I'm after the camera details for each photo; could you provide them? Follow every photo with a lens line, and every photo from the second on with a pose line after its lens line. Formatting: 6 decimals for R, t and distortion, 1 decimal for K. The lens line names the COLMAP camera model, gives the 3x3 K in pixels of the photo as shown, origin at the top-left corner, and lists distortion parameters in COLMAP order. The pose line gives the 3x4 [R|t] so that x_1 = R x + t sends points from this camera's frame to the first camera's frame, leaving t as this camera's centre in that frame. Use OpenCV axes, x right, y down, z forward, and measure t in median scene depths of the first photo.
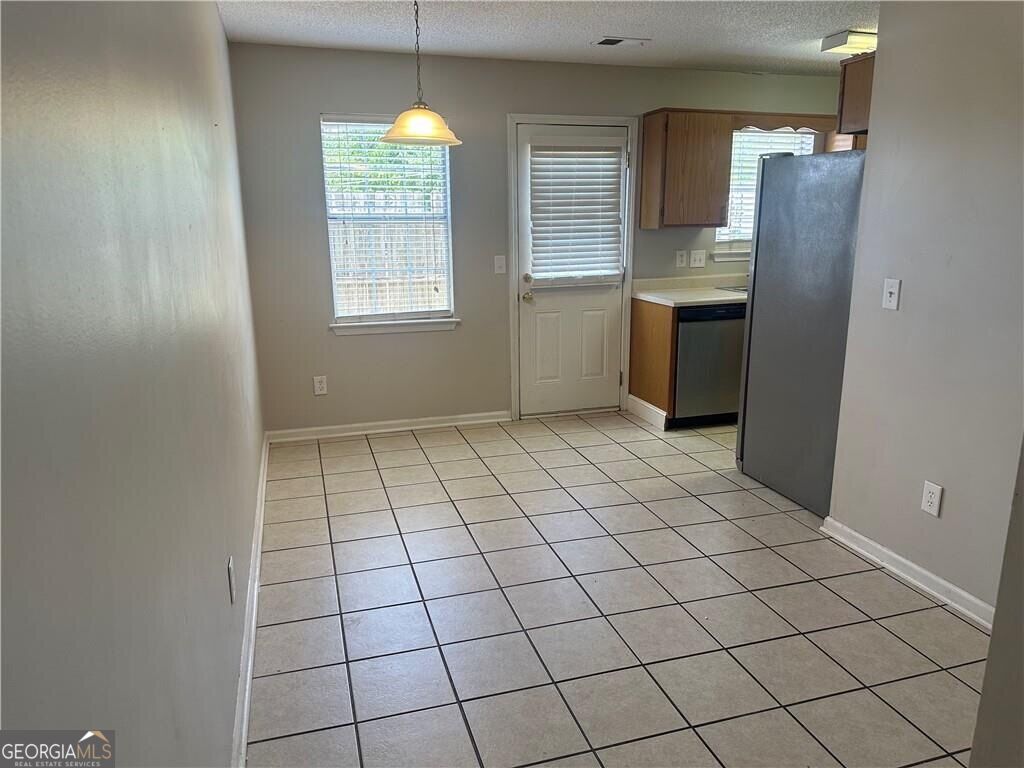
lens RADIAL K [[726.8, 0, 527.3], [0, 726.8, 378.6], [0, 0, 1]] dist [0.215361, -0.419292]
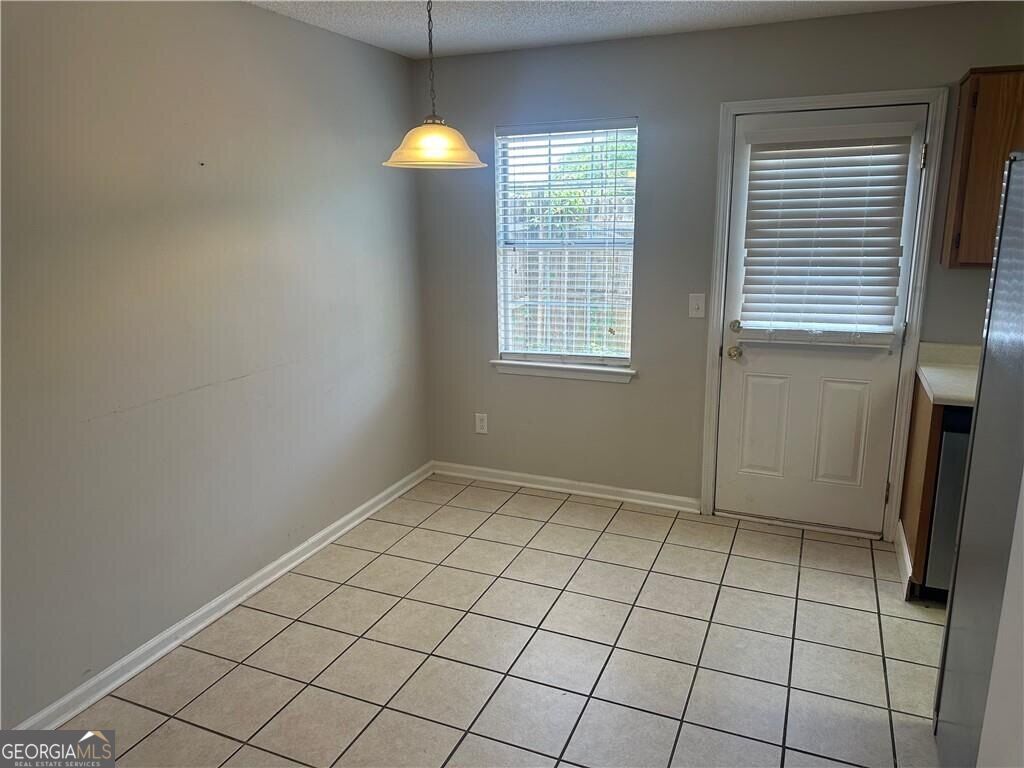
lens RADIAL K [[718.1, 0, 516.5], [0, 718.1, 379.8], [0, 0, 1]] dist [0.107682, -0.147992]
pose [[0.759811, 0.143565, -0.634095, 0.296334], [-0.139665, 0.988587, 0.056470, -0.096178], [0.634965, 0.045655, 0.771190, 0.316608]]
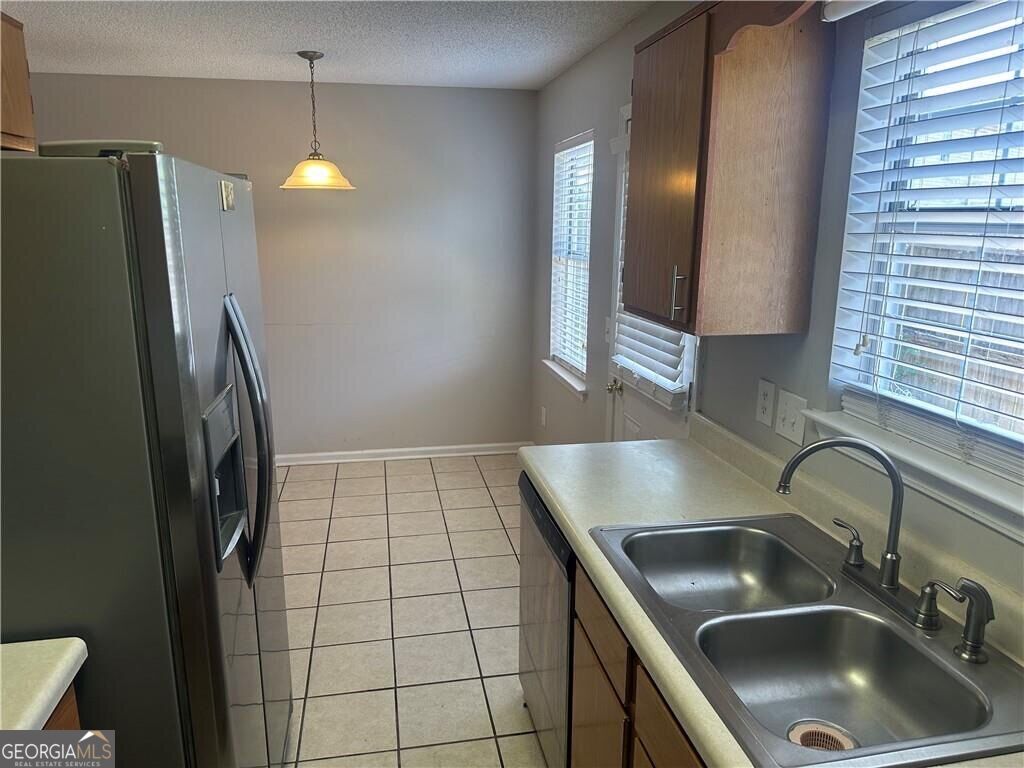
lens RADIAL K [[718.1, 0, 516.5], [0, 718.1, 379.8], [0, 0, 1]] dist [0.107682, -0.147992]
pose [[-0.124556, 0.217104, -0.968169, 0.631524], [-0.229553, 0.942990, 0.240990, -0.253288], [0.965293, 0.252263, -0.067619, 0.968455]]
